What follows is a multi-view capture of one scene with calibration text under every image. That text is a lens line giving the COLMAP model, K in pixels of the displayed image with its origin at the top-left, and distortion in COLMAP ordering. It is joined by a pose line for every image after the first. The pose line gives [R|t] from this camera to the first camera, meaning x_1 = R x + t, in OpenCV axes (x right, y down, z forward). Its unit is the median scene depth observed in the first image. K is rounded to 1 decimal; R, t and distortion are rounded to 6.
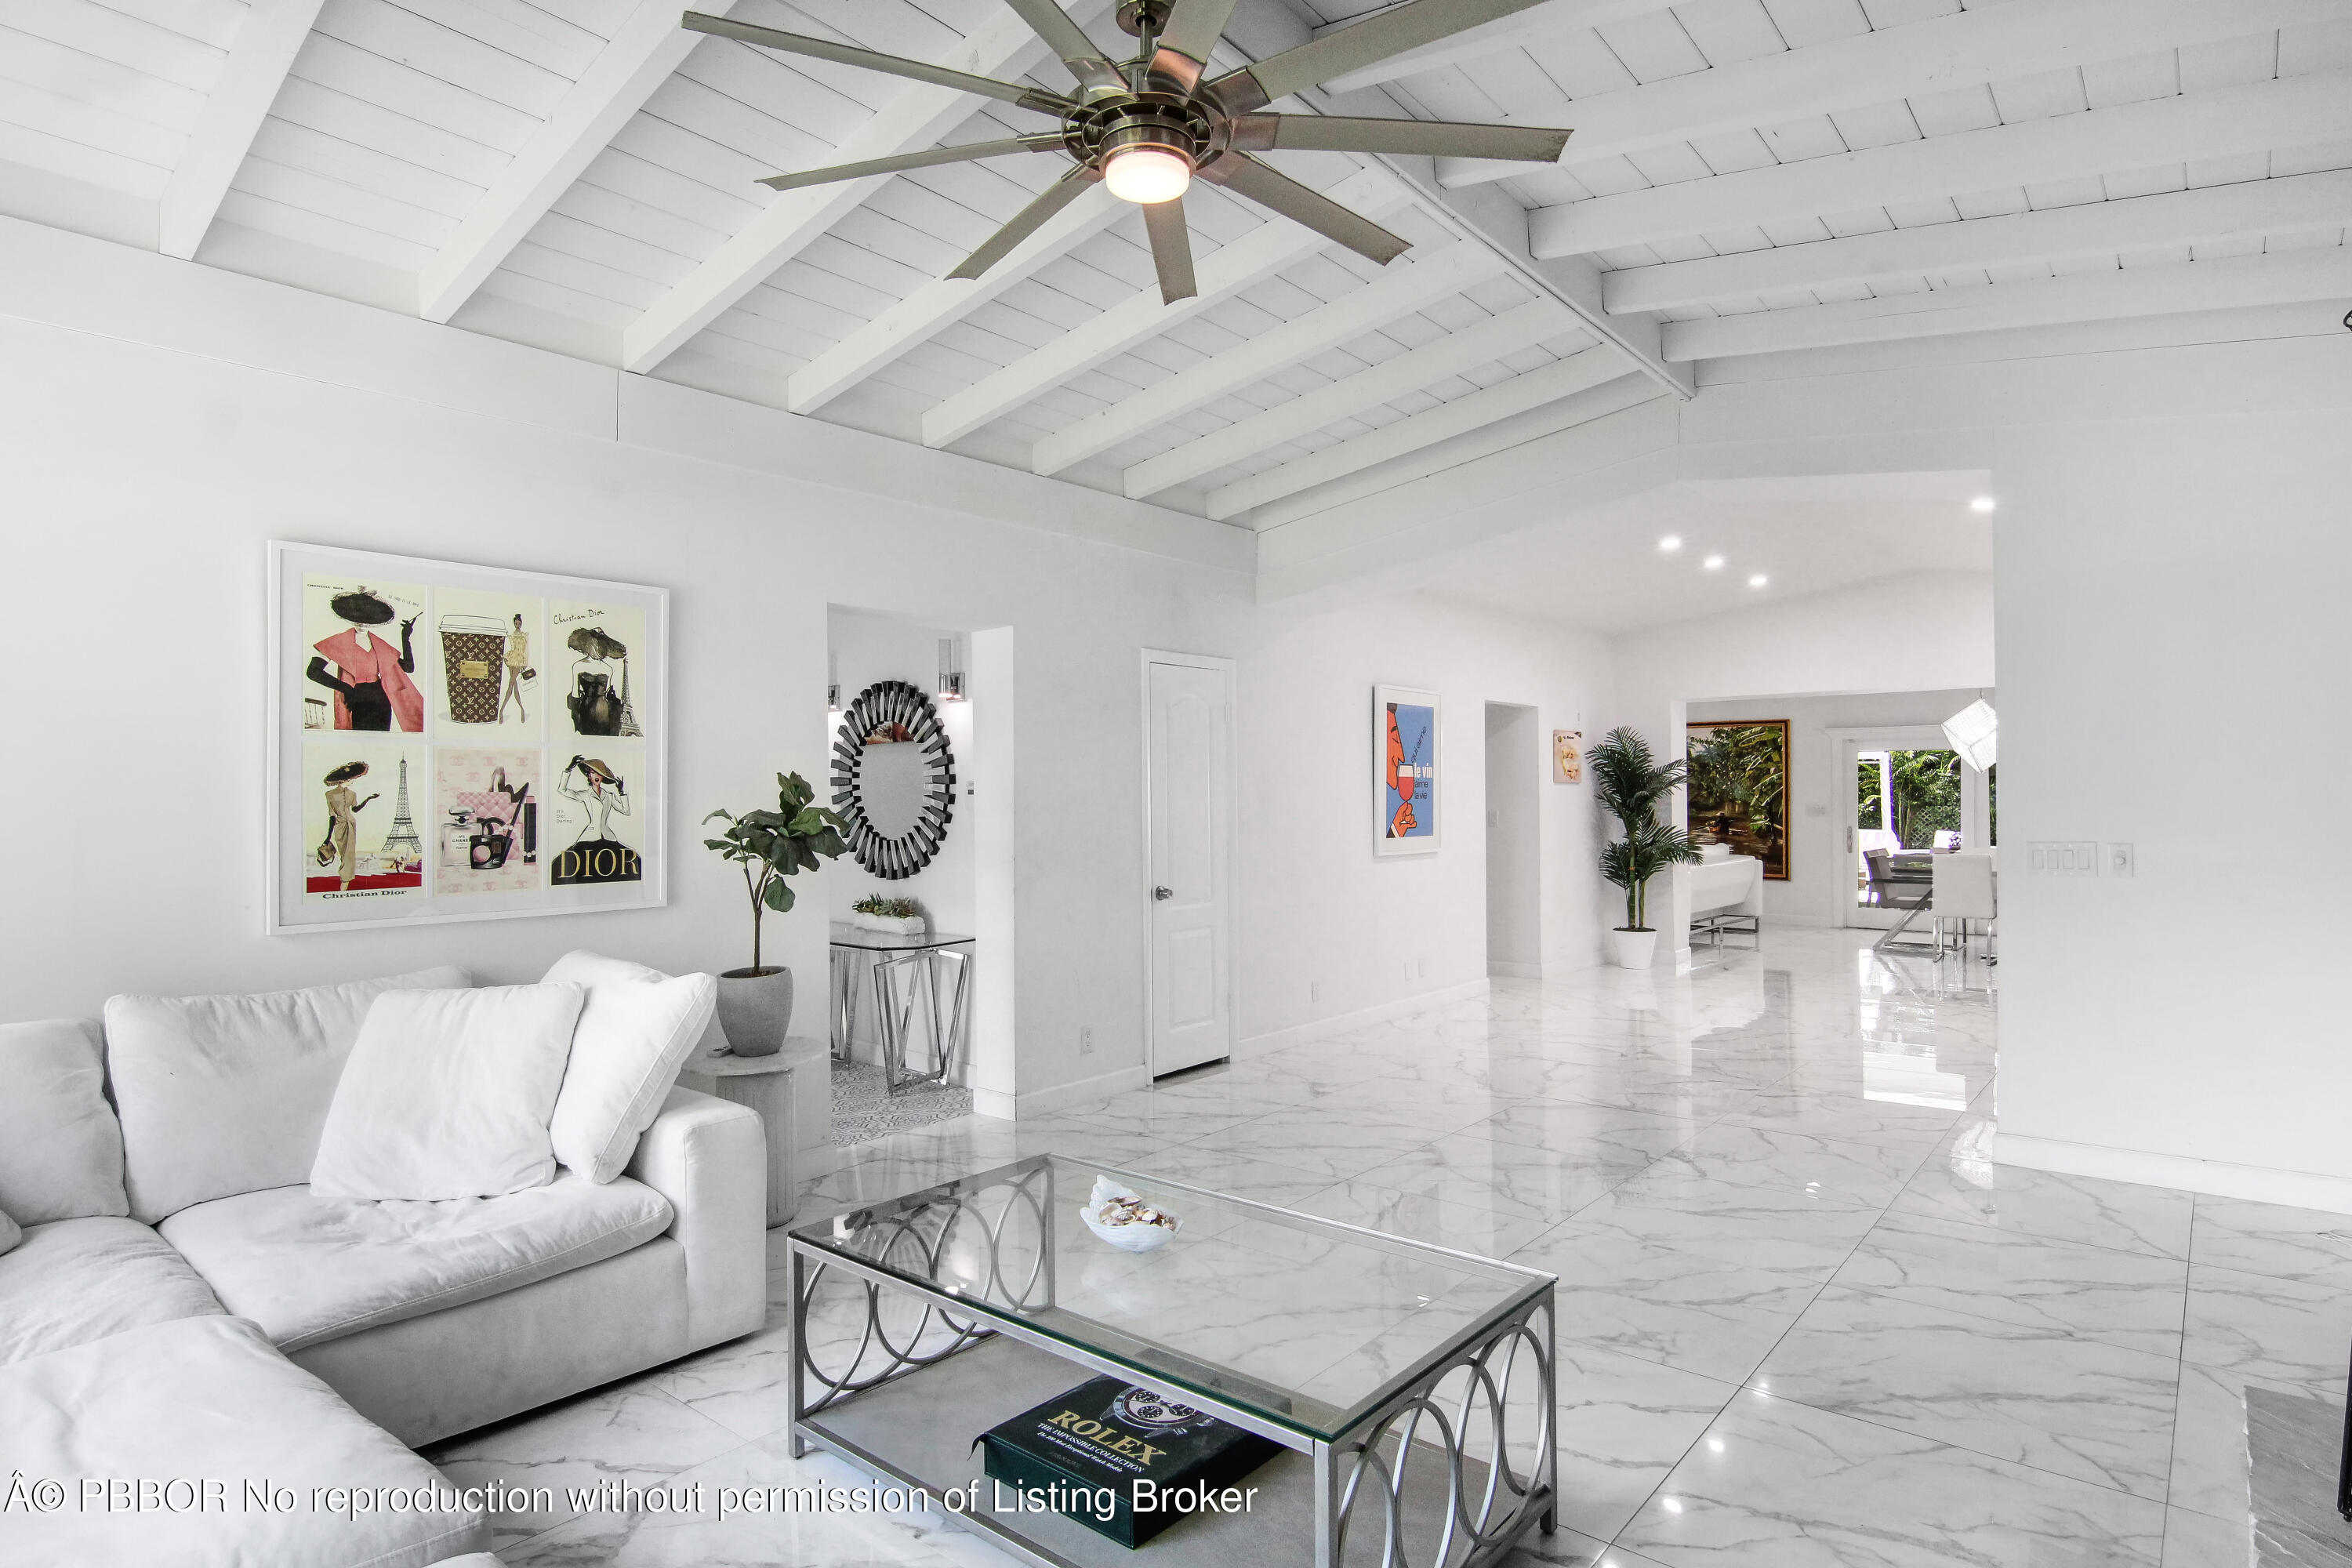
lens RADIAL K [[1280.5, 0, 1209.1], [0, 1280.5, 786.6], [0, 0, 1]] dist [-0.001536, -0.000147]
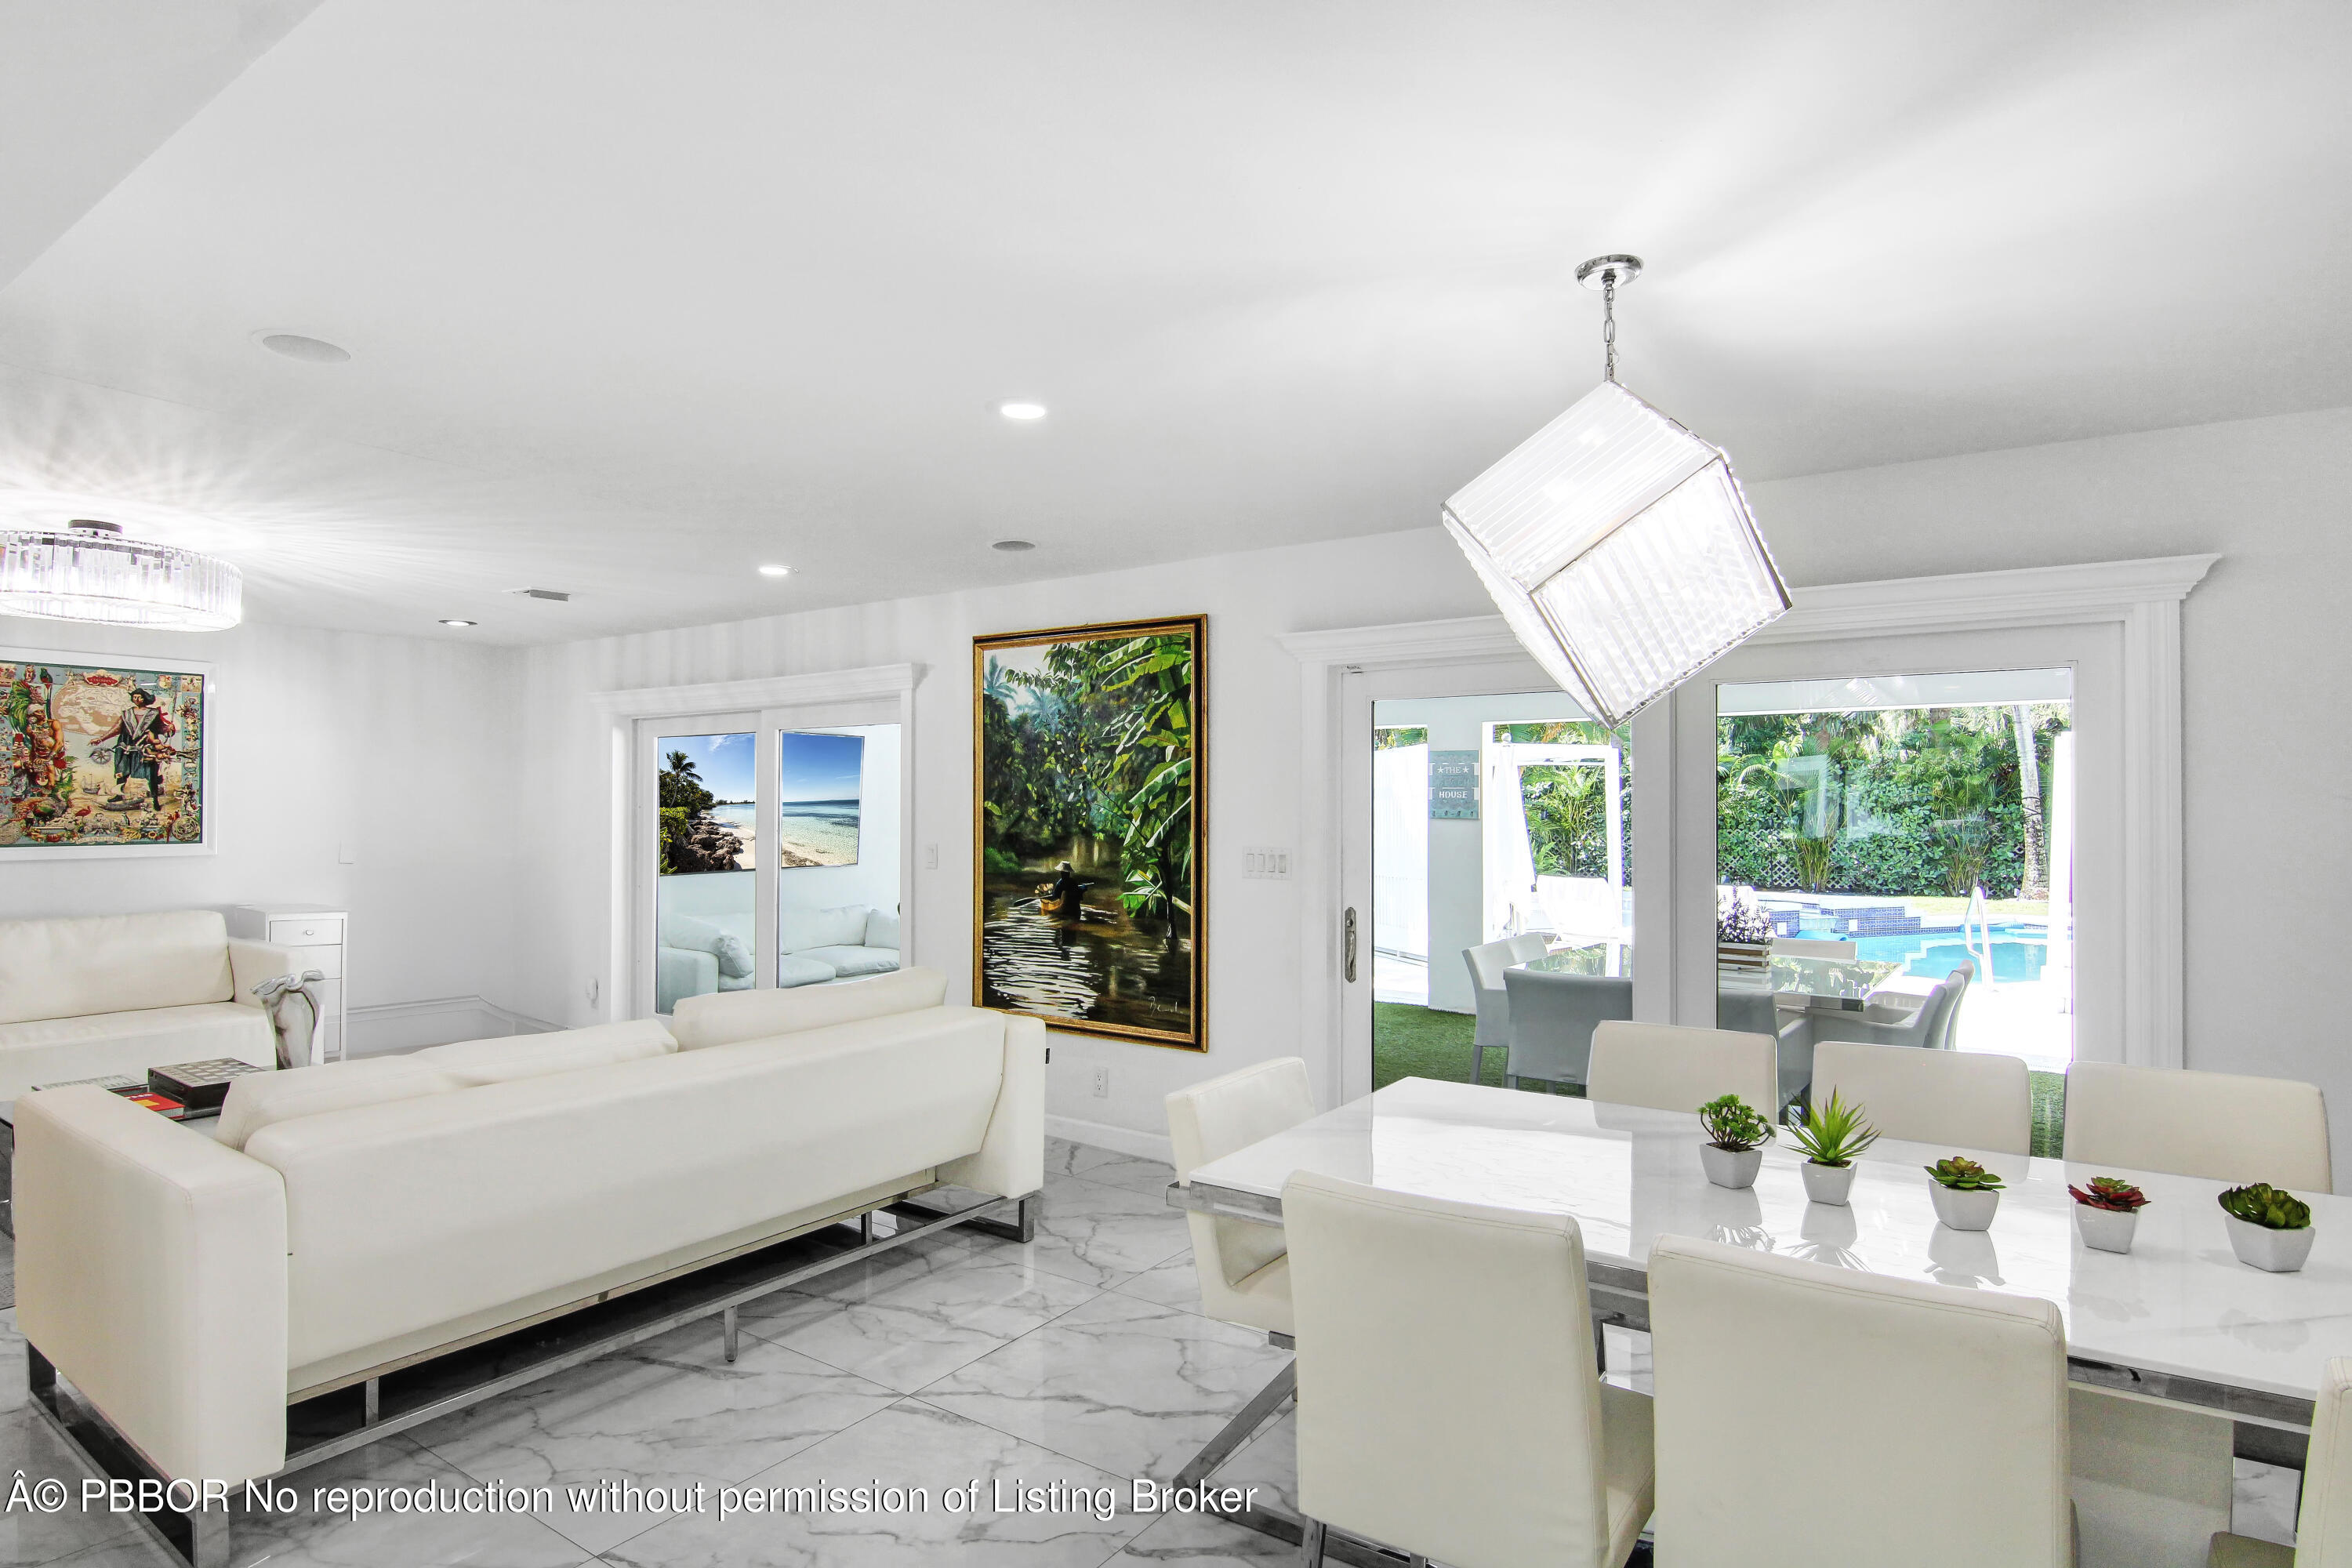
lens RADIAL K [[1231.0, 0, 1183.1], [0, 1231.0, 790.4], [0, 0, 1]] dist [-0.003302, -0.013716]
pose [[0.995781, 0.007628, 0.091445, 0.411364], [-0.006695, 0.999922, -0.010510, 0.002089], [-0.091518, 0.009853, 0.995755, 0.642984]]
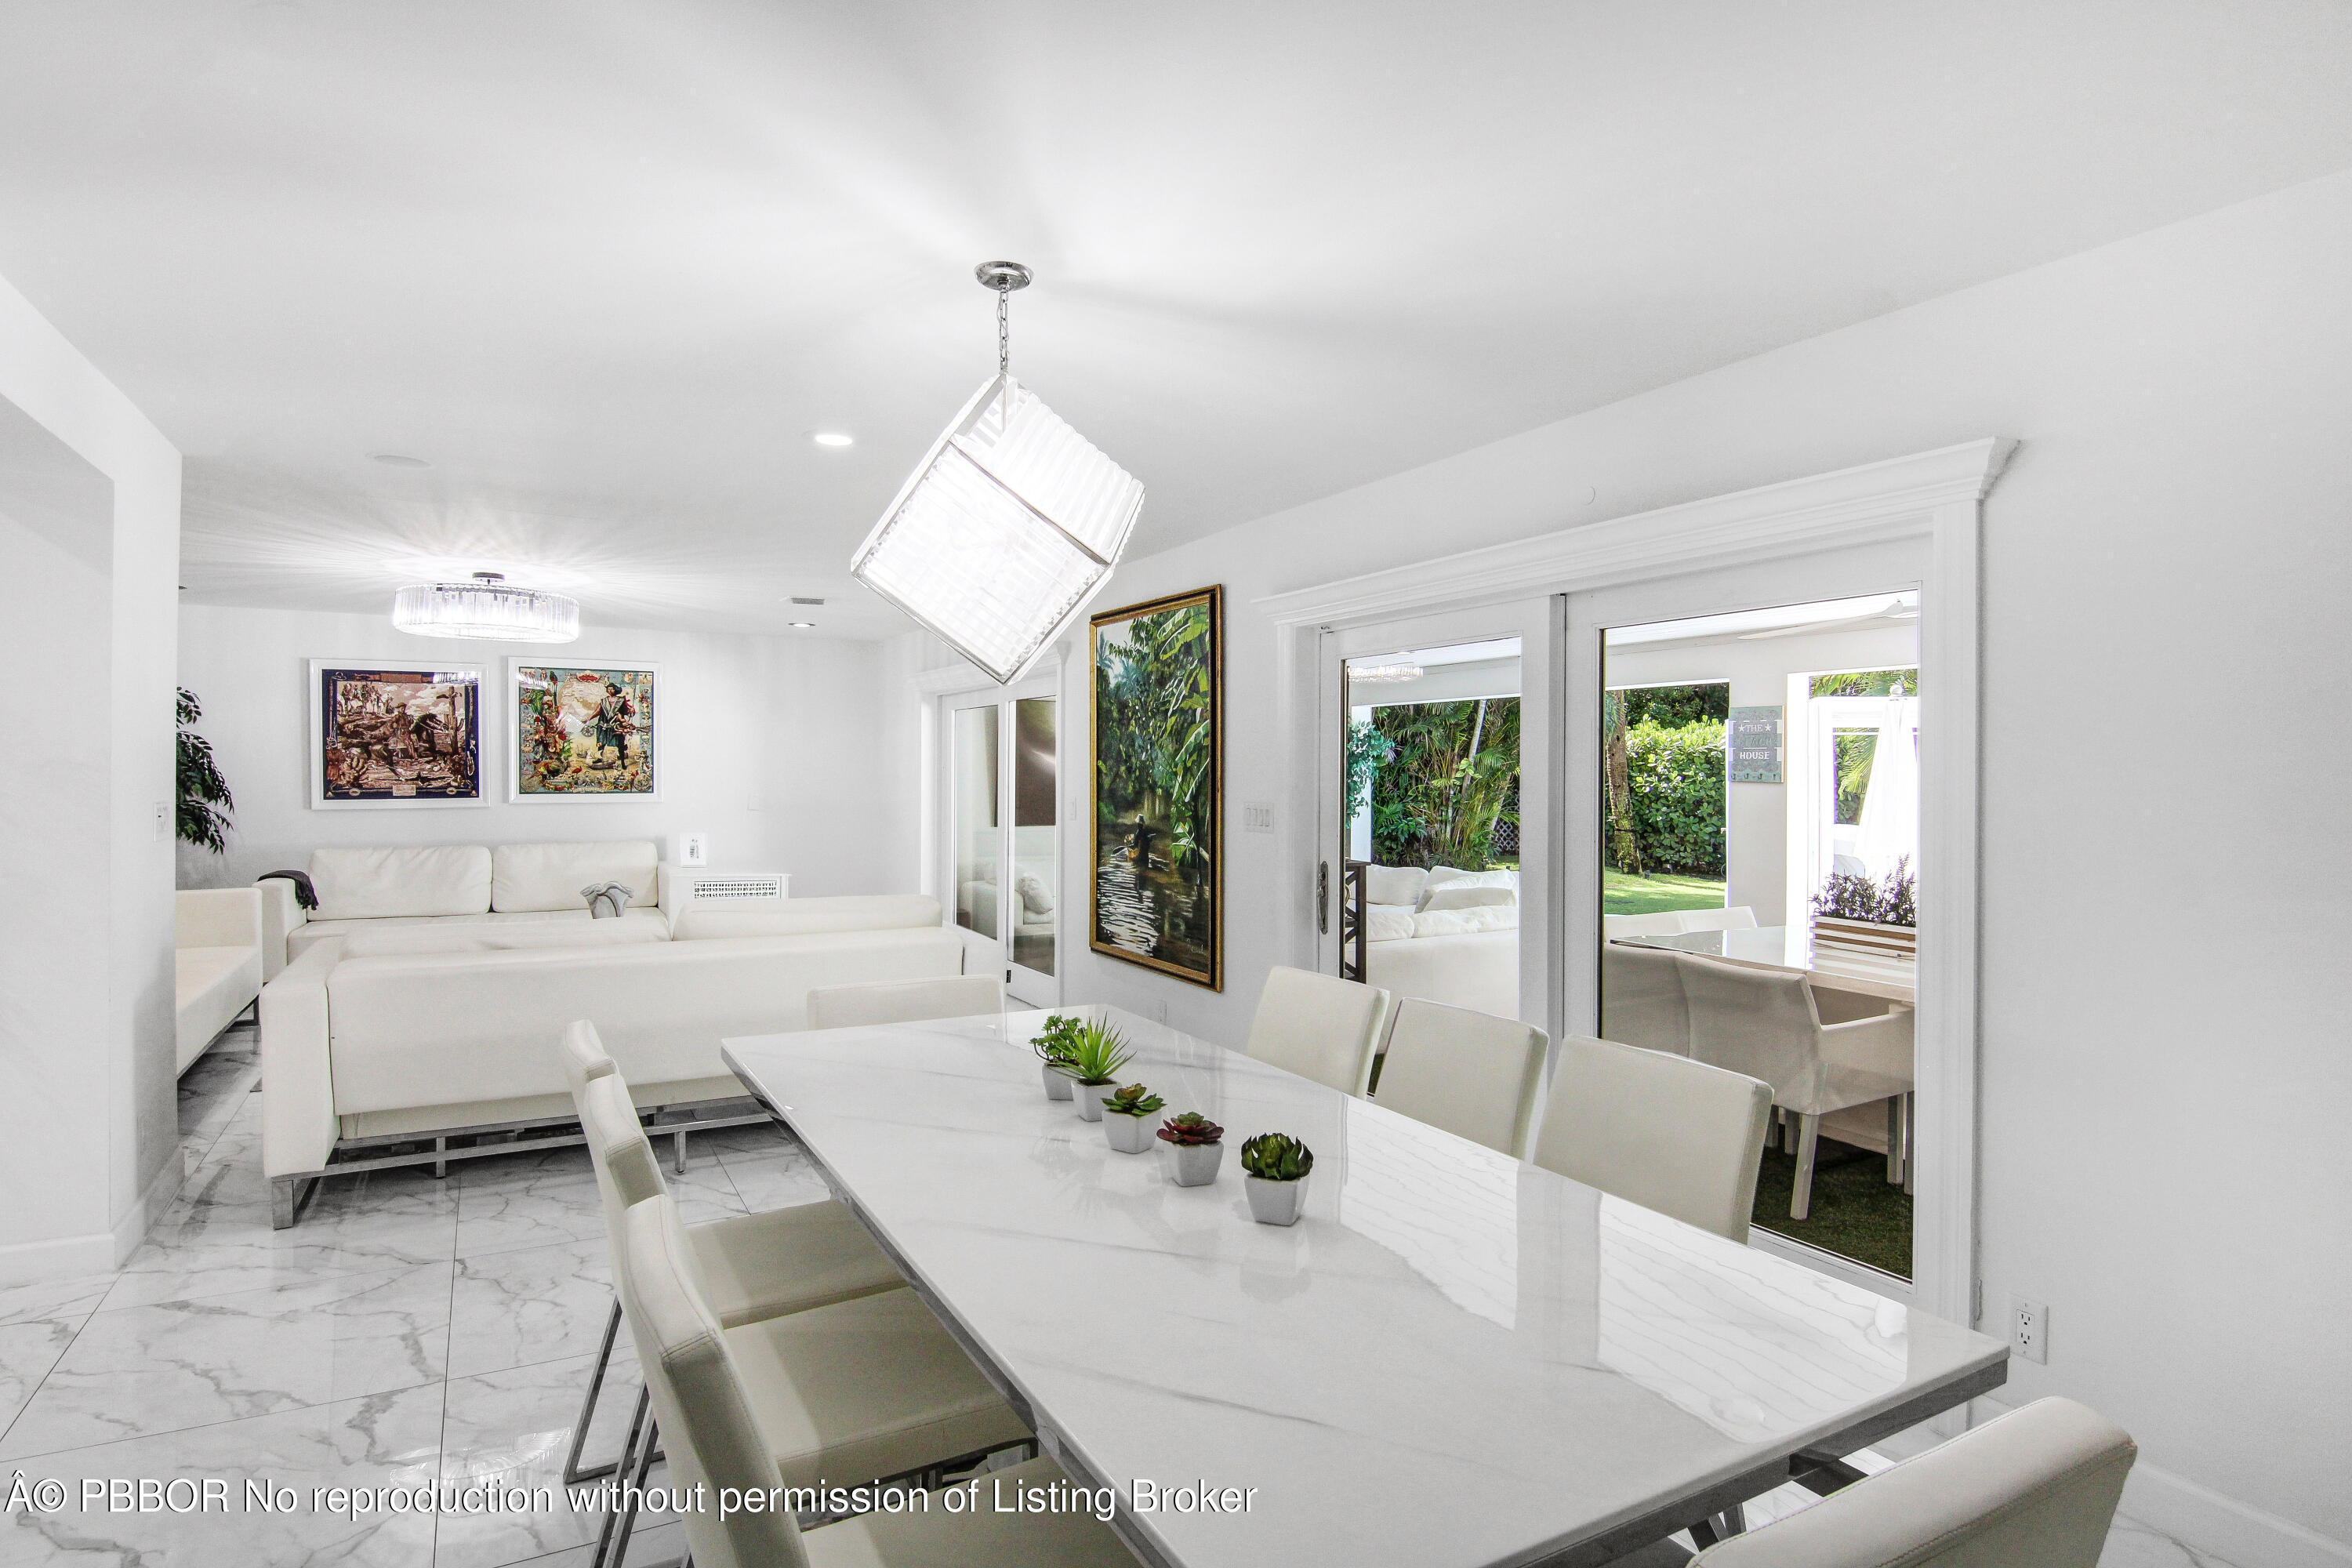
lens RADIAL K [[1218.9, 0, 1187.9], [0, 1218.9, 778.0], [0, 0, 1]] dist [-0.003190, -0.014294]
pose [[0.934516, 0.009731, -0.355788, 0.574039], [-0.006811, 0.999932, 0.009459, 0.003756], [0.355856, -0.006416, 0.934519, 0.639874]]
